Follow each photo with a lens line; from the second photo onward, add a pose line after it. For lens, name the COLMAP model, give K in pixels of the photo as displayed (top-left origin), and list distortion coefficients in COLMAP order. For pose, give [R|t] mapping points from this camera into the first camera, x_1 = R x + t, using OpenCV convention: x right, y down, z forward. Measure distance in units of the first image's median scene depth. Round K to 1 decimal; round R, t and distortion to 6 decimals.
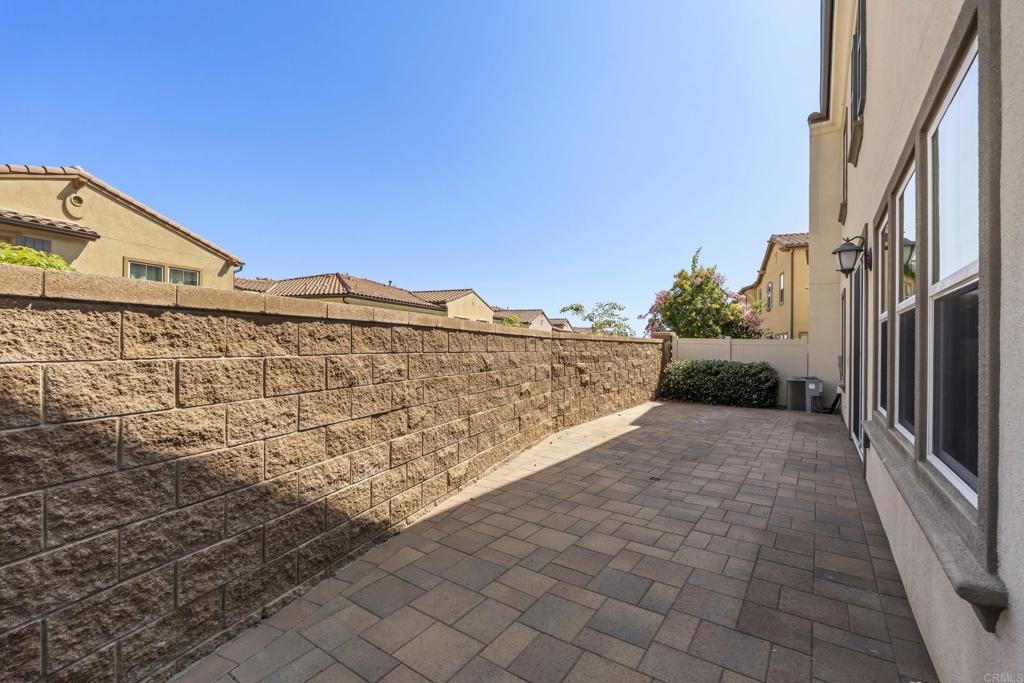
lens RADIAL K [[447.7, 0, 517.2], [0, 447.7, 344.9], [0, 0, 1]] dist [-0.005052, 0.000977]
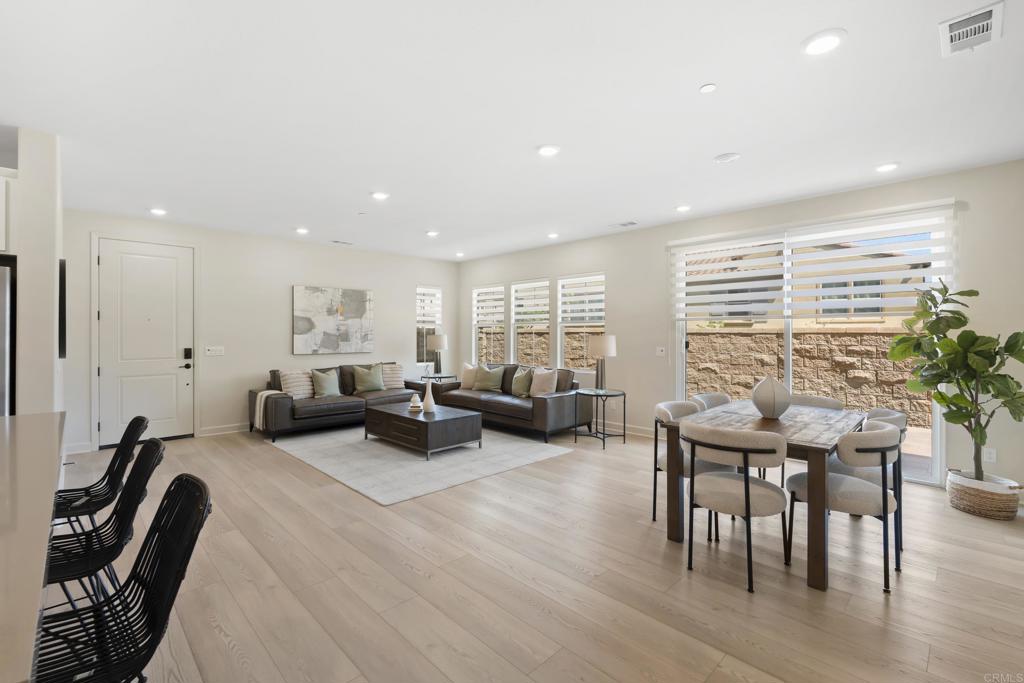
lens RADIAL K [[447.7, 0, 508.4], [0, 447.7, 335.0], [0, 0, 1]] dist [-0.005052, 0.000977]
pose [[-0.215221, -0.009292, -0.976521, 1.753878], [-0.000993, 0.999956, -0.009296, 0.001126], [0.976565, -0.001031, -0.215221, 0.683012]]
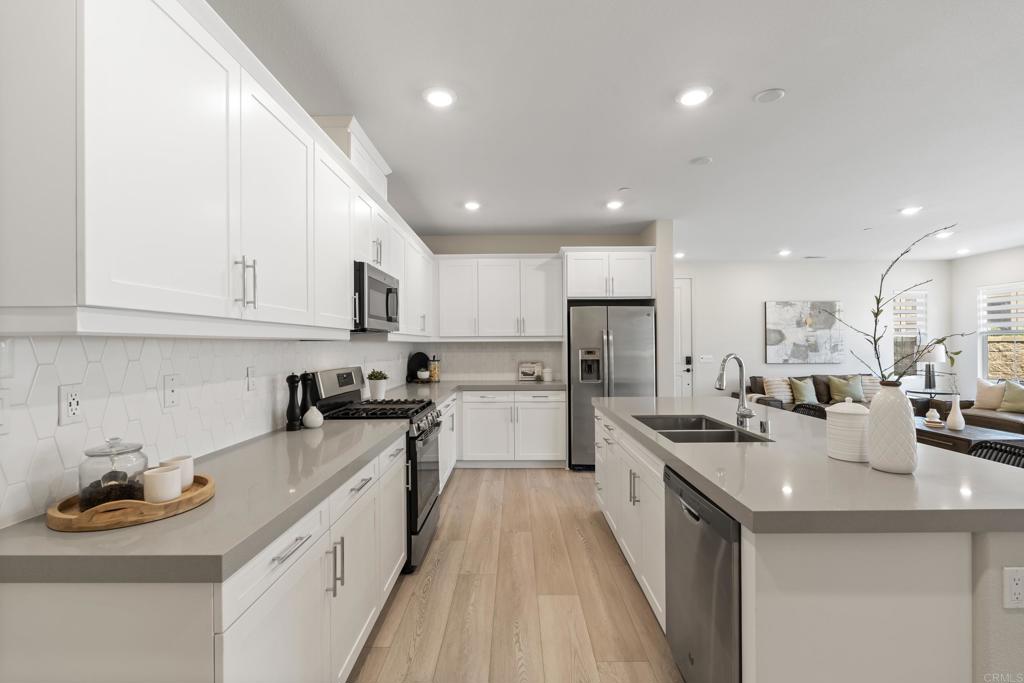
lens RADIAL K [[447.7, 0, 512.3], [0, 447.7, 342.4], [0, 0, 1]] dist [-0.005052, 0.000977]
pose [[-0.836314, -0.007636, -0.548198, 2.079304], [-0.002492, 0.999946, -0.010127, -0.004497], [0.548245, -0.007103, -0.836287, 0.567064]]
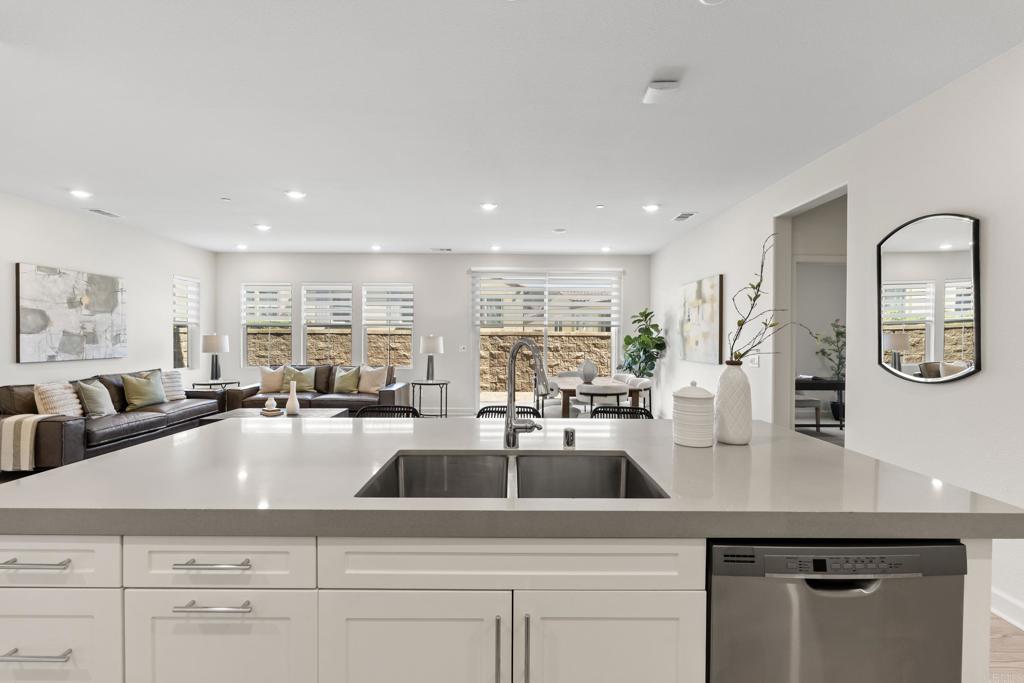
lens RADIAL K [[447.7, 0, 511.8], [0, 447.7, 337.7], [0, 0, 1]] dist [-0.005052, 0.000977]
pose [[0.555088, -0.004129, -0.831781, 1.896340], [0.001748, 0.999991, -0.003798, 0.000751], [0.831790, 0.000654, 0.555090, 0.165130]]
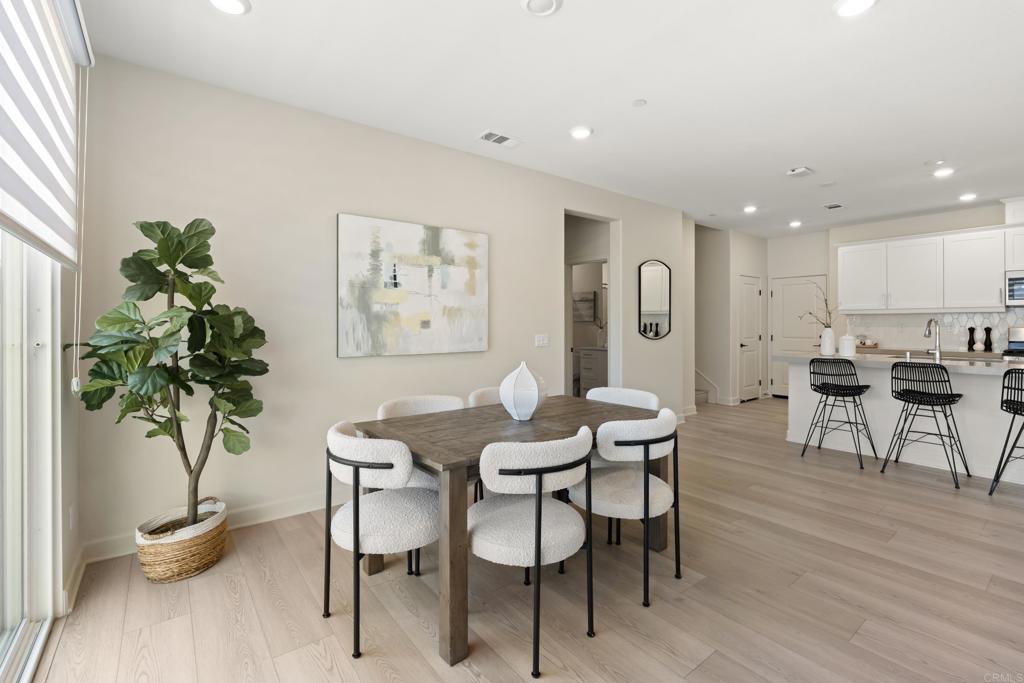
lens RADIAL K [[447.7, 0, 511.6], [0, 447.7, 322.6], [0, 0, 1]] dist [-0.005052, 0.000977]
pose [[0.325769, -0.007958, 0.945416, 0.722446], [0.001254, 0.999967, 0.007985, 0.002703], [-0.945449, -0.001415, 0.325768, 0.755025]]
